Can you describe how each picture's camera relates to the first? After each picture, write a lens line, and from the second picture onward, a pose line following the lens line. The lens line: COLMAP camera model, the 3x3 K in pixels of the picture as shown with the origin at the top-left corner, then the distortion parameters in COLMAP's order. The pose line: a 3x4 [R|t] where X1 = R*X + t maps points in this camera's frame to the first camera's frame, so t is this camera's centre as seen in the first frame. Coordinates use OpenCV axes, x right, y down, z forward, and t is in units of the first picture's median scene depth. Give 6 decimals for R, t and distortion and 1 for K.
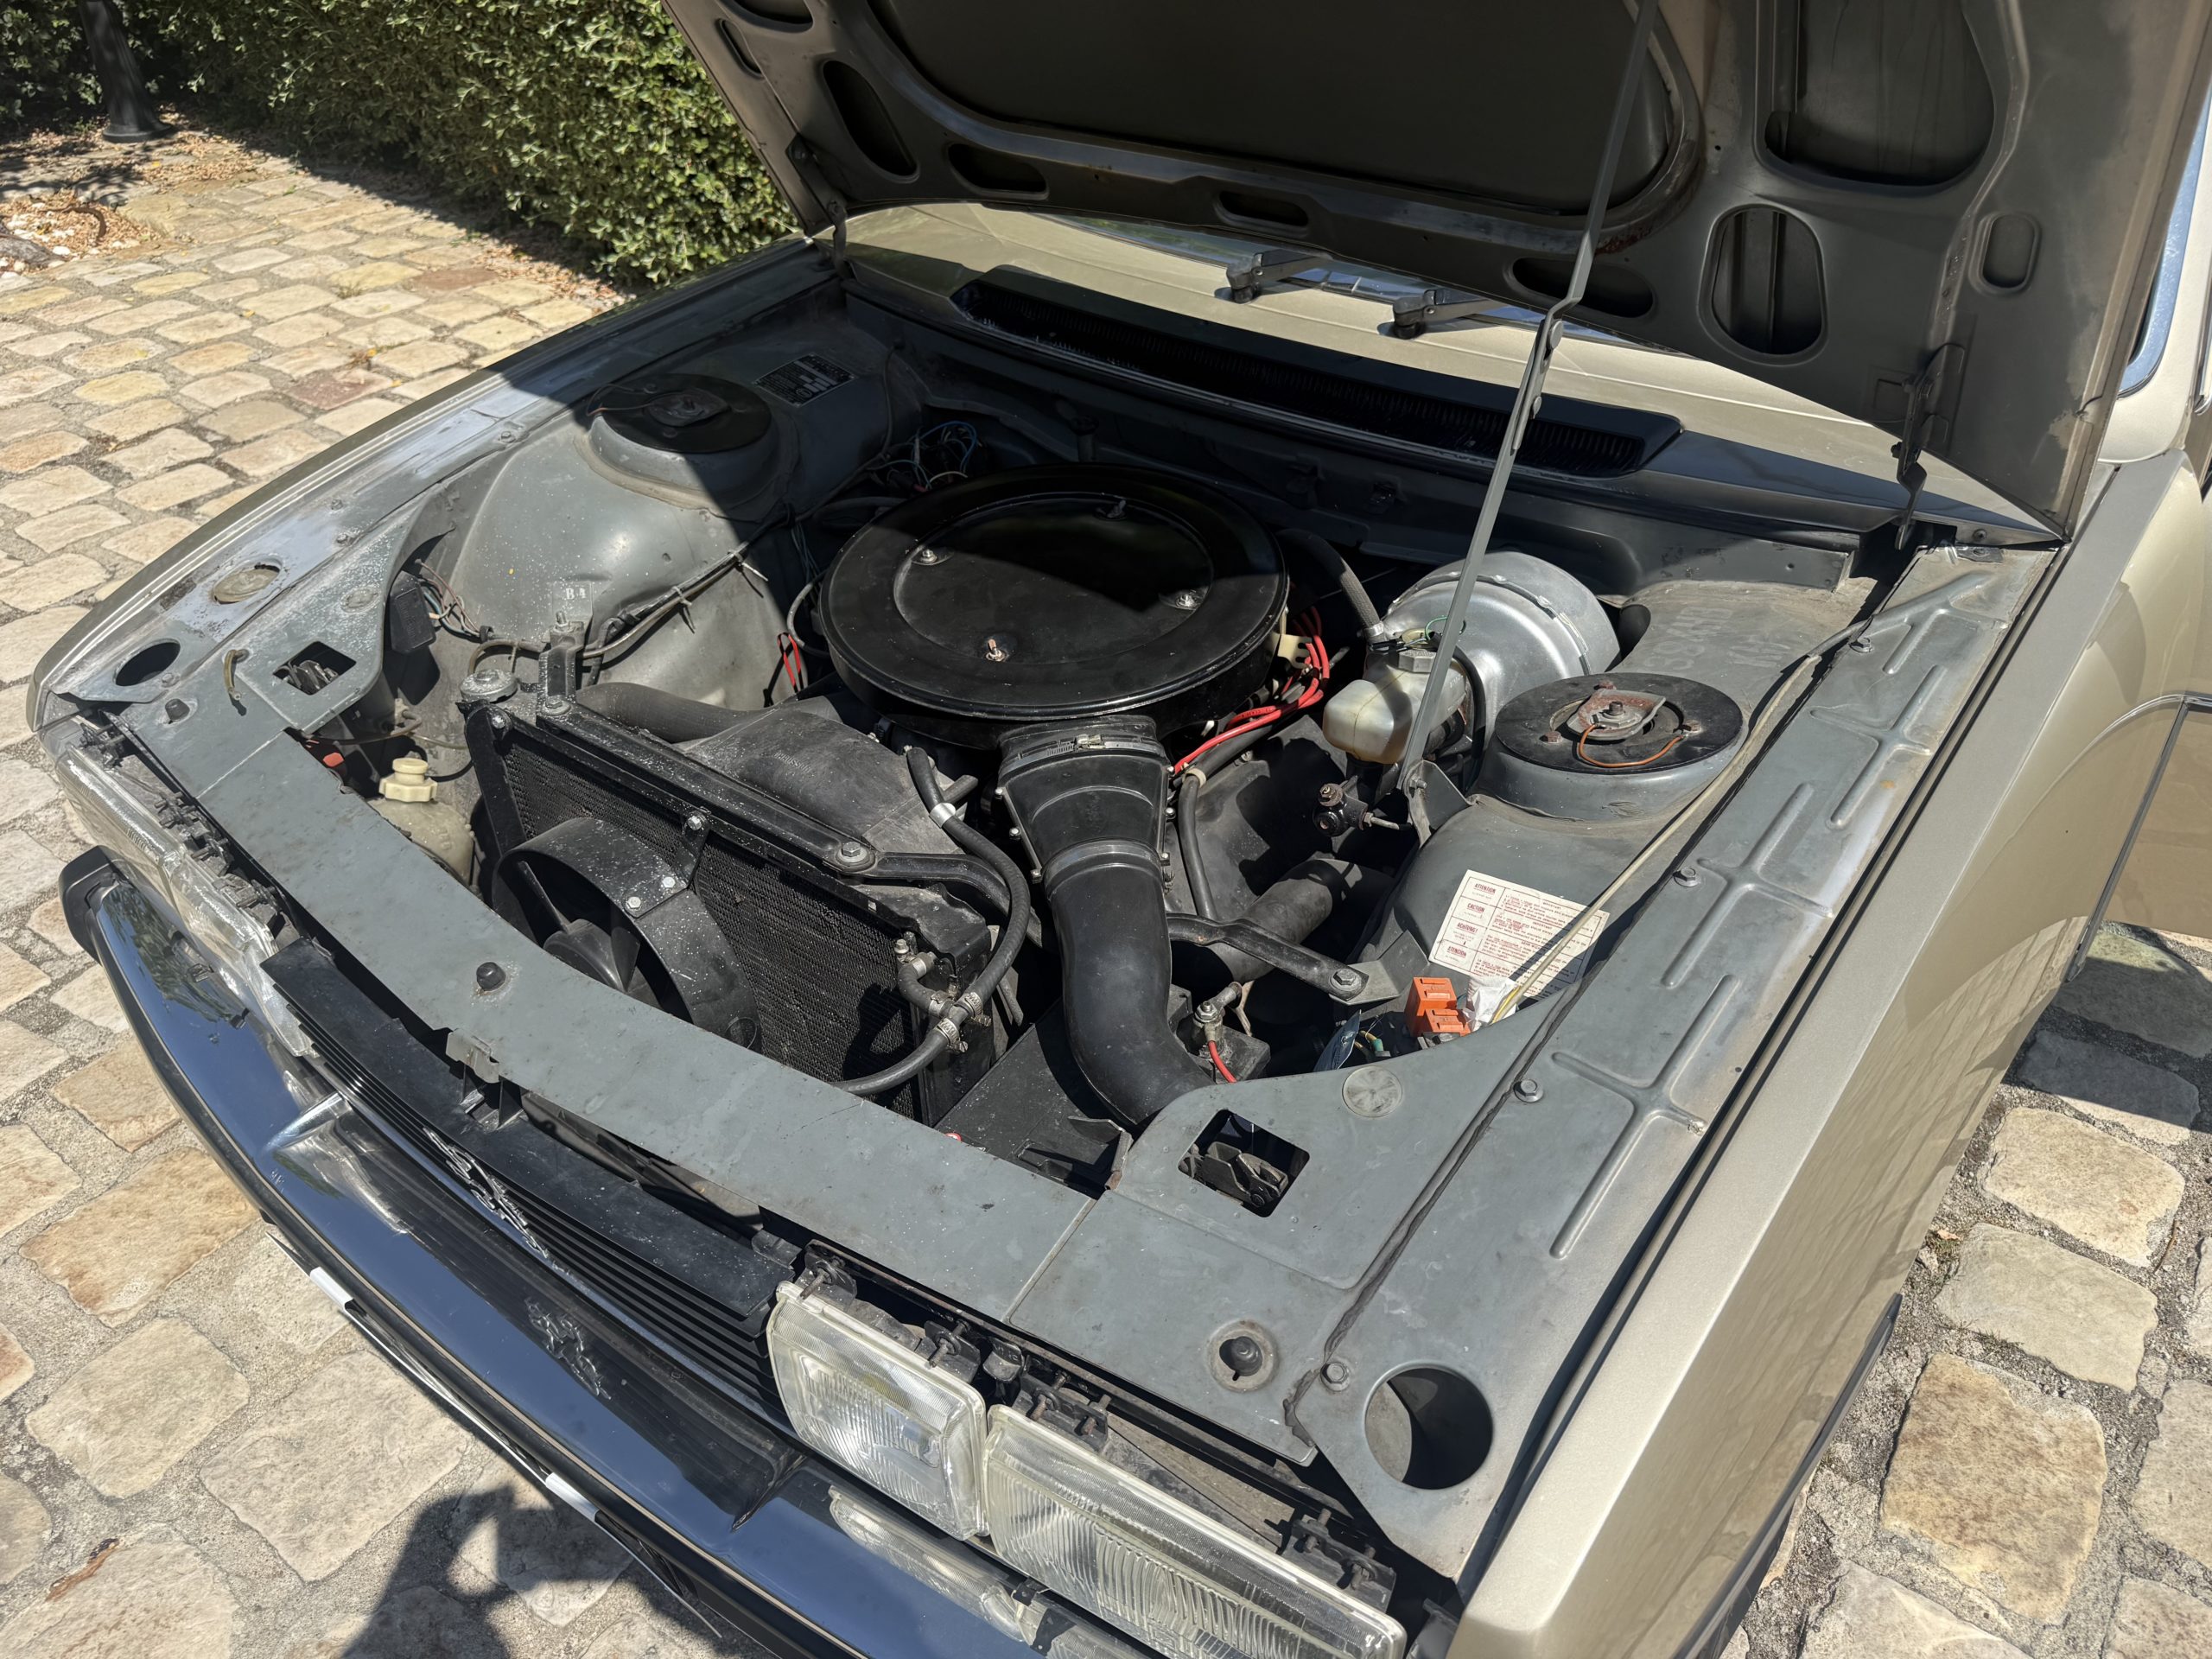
lens RADIAL K [[1572.2, 0, 1076.3], [0, 1572.2, 816.5], [0, 0, 1]] dist [0.010773, 0.003969]
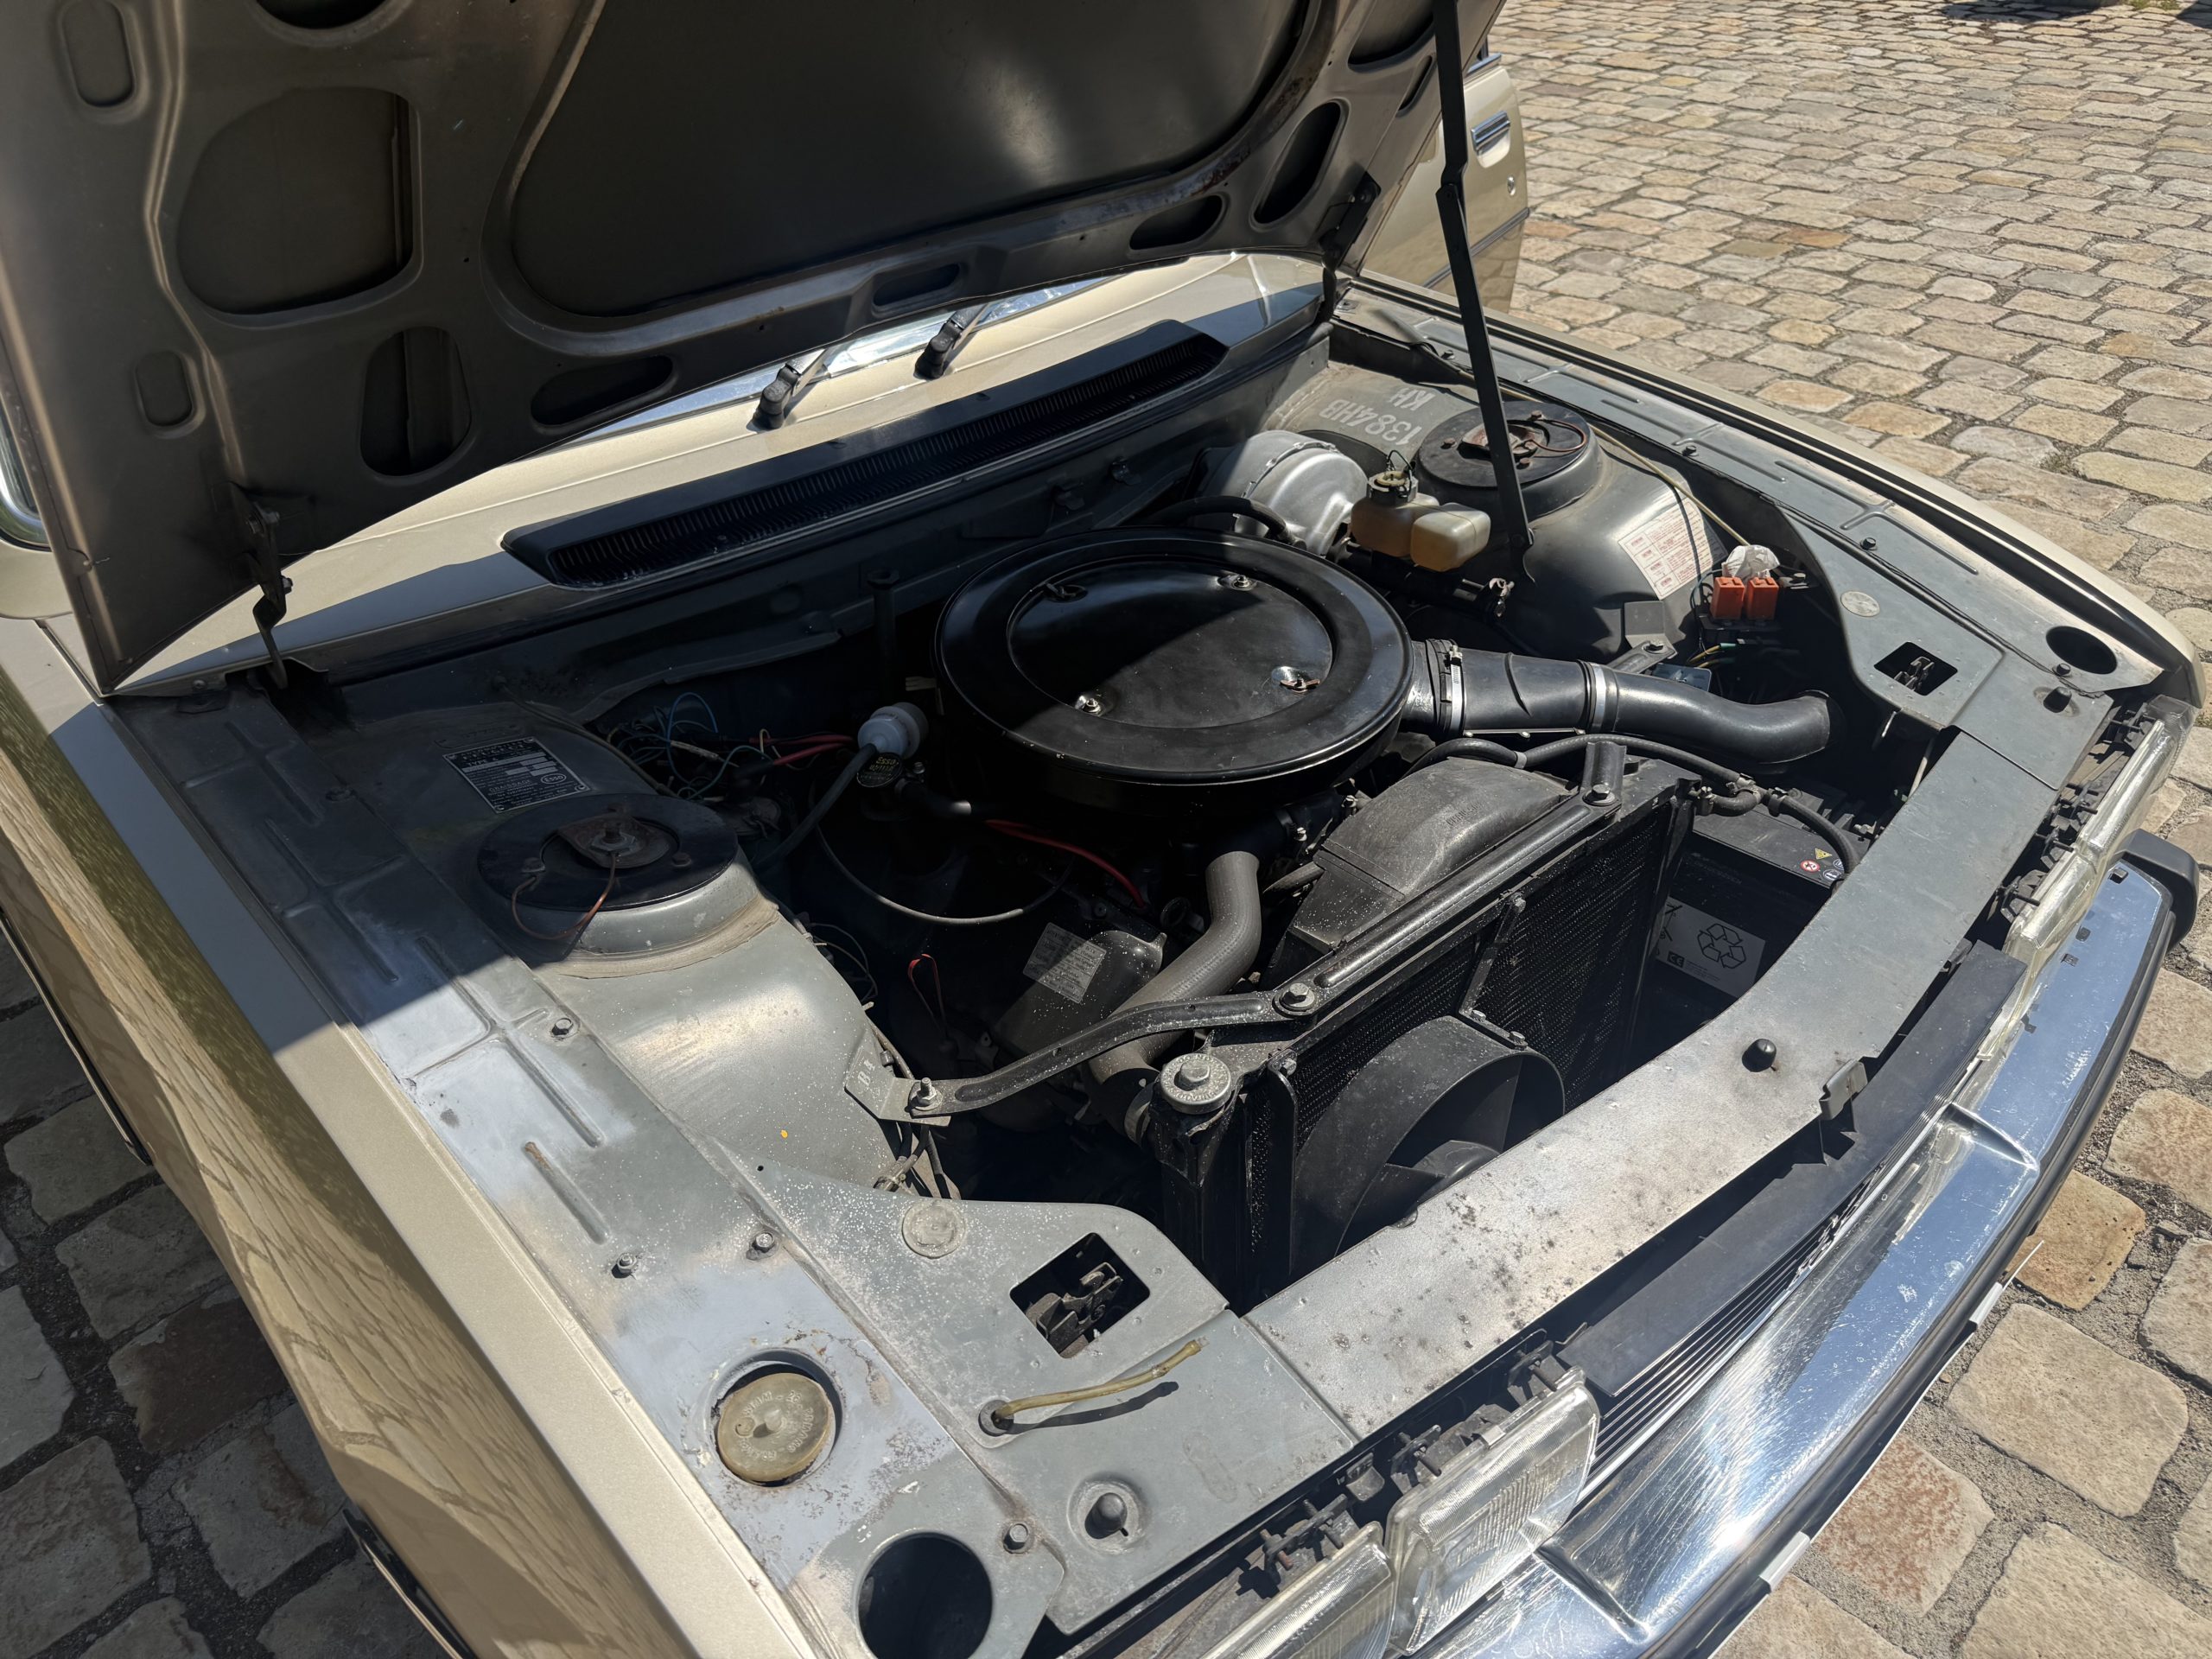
lens RADIAL K [[1572.2, 0, 1105.6], [0, 1572.2, 829.9], [0, 0, 1]] dist [0.010773, 0.003969]
pose [[0.195857, -0.561145, 0.804212, -0.781981], [0.611350, 0.711089, 0.347280, -0.387441], [-0.766740, 0.423638, 0.482328, 0.546579]]
